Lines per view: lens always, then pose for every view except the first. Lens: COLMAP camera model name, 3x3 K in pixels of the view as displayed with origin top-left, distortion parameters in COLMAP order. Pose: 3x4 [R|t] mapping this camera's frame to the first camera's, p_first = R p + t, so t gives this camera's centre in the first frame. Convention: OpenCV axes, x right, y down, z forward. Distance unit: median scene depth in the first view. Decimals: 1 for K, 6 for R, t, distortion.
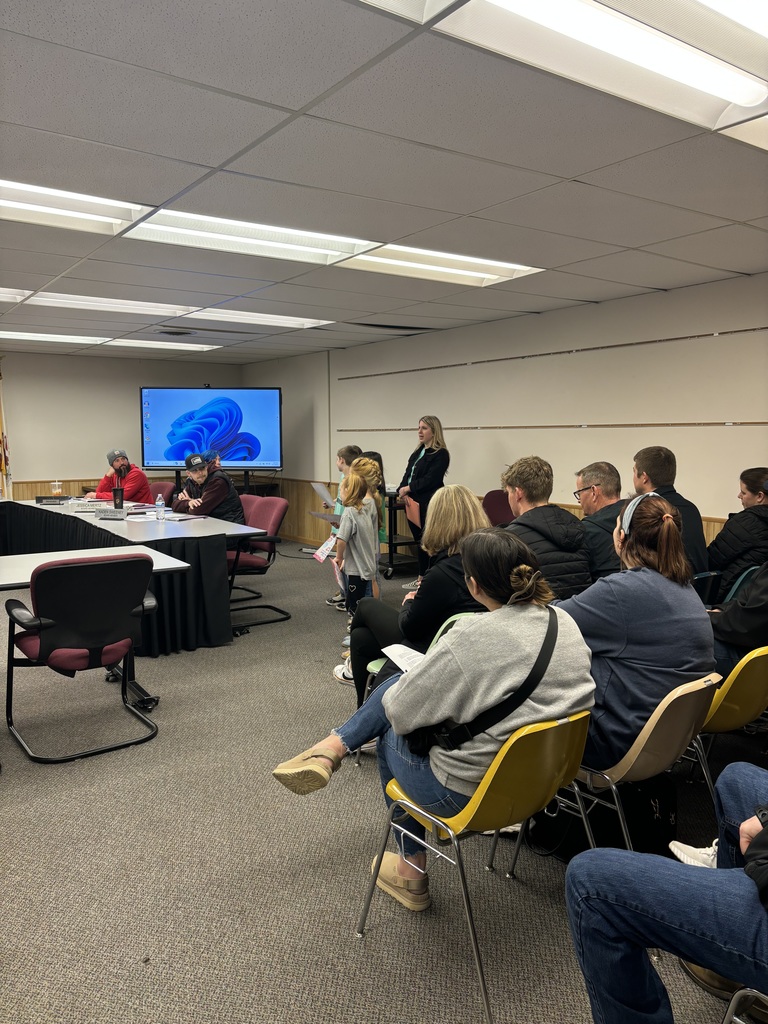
lens RADIAL K [[740.0, 0, 384.0], [0, 740.0, 512.0], [0, 0, 1]] dist [-0.009980, 0.000662]
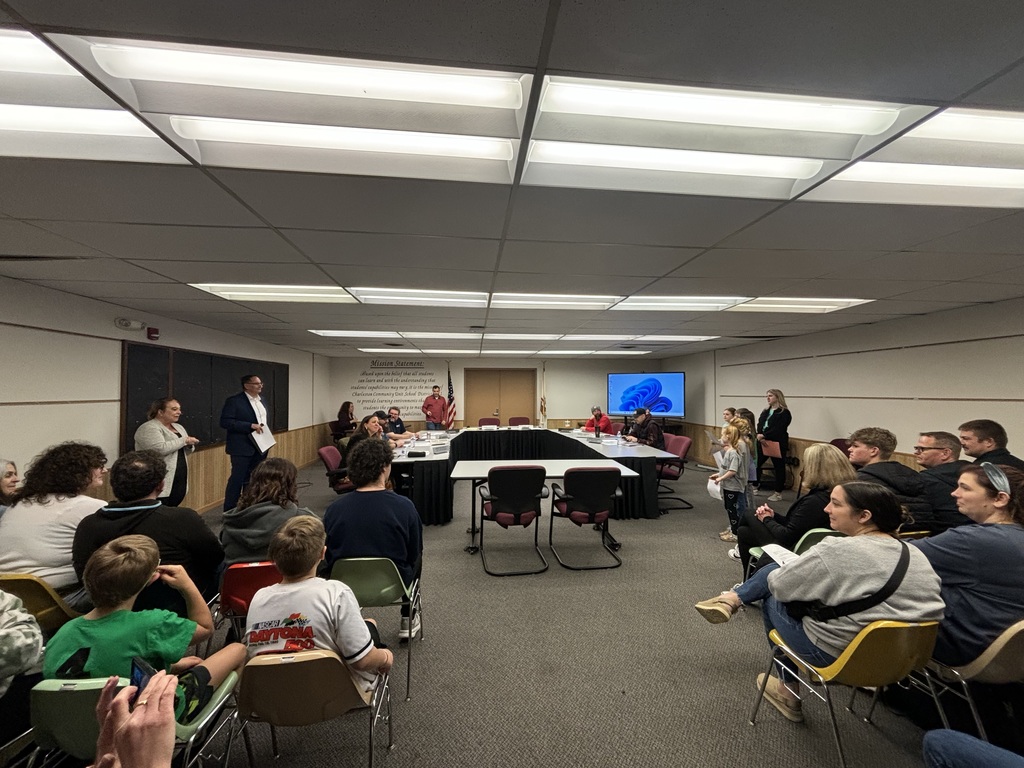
lens RADIAL K [[396.3, 0, 512.0], [0, 396.3, 384.0], [0, 0, 1]] dist [-0.026624, 0.000289]
pose [[0.859955, -0.006377, -0.510330, -0.045706], [-0.056499, 0.992586, -0.107610, -0.049554], [0.507233, 0.121373, 0.853219, -0.083099]]
